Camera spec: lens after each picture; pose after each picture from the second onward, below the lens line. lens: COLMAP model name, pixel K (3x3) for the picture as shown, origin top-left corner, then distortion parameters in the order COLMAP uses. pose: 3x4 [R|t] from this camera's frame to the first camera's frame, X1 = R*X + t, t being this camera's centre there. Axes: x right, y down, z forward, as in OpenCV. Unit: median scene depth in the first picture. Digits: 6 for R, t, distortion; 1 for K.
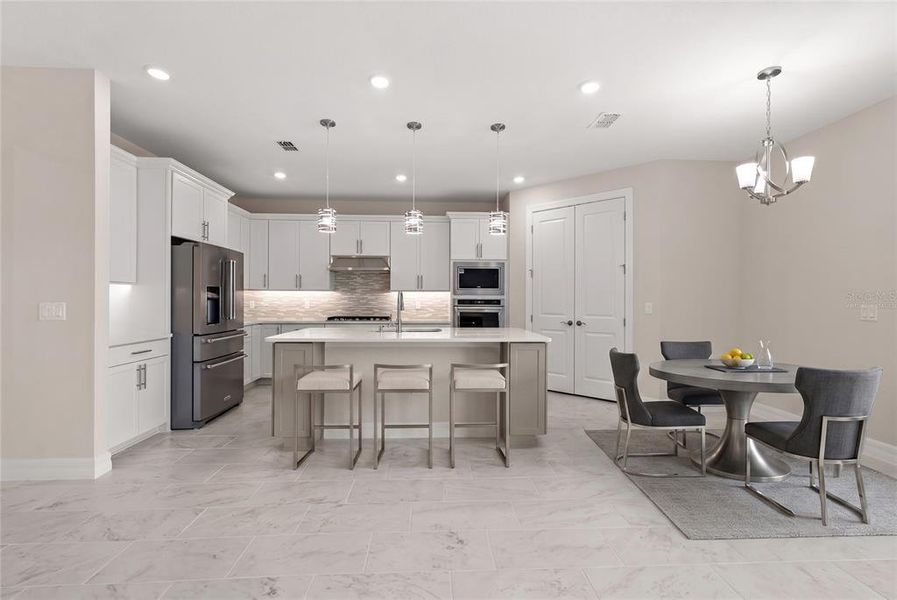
lens RADIAL K [[387.5, 0, 448.1], [0, 387.5, 302.6], [0, 0, 1]] dist [0.003814, 0.000514]
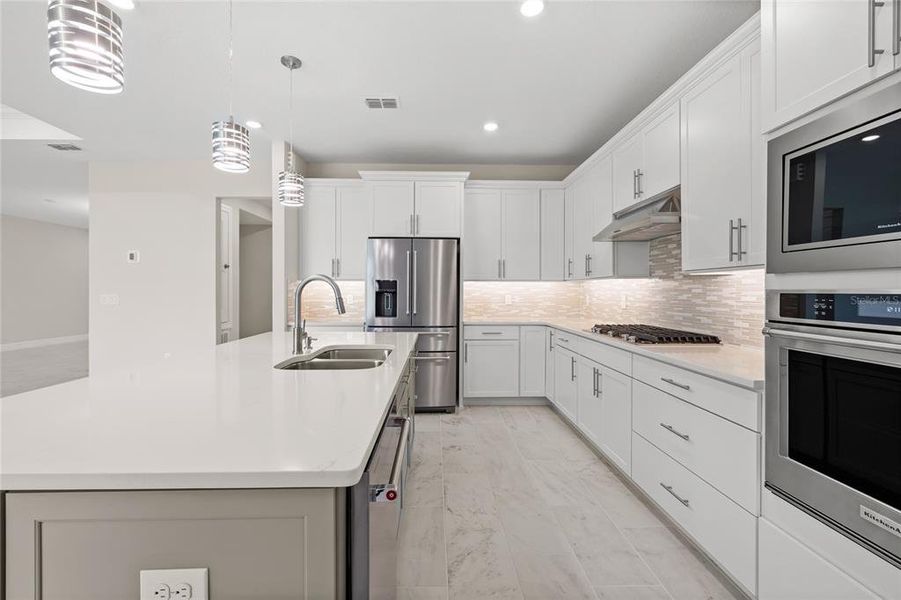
lens RADIAL K [[389.3, 0, 449.3], [0, 389.3, 293.1], [0, 0, 1]] dist [0.003814, 0.000514]
pose [[-0.024384, 0.001156, -0.999702, 0.270298], [-0.009810, 0.999951, 0.001395, -0.007205], [0.999655, 0.009841, -0.024371, 0.801723]]
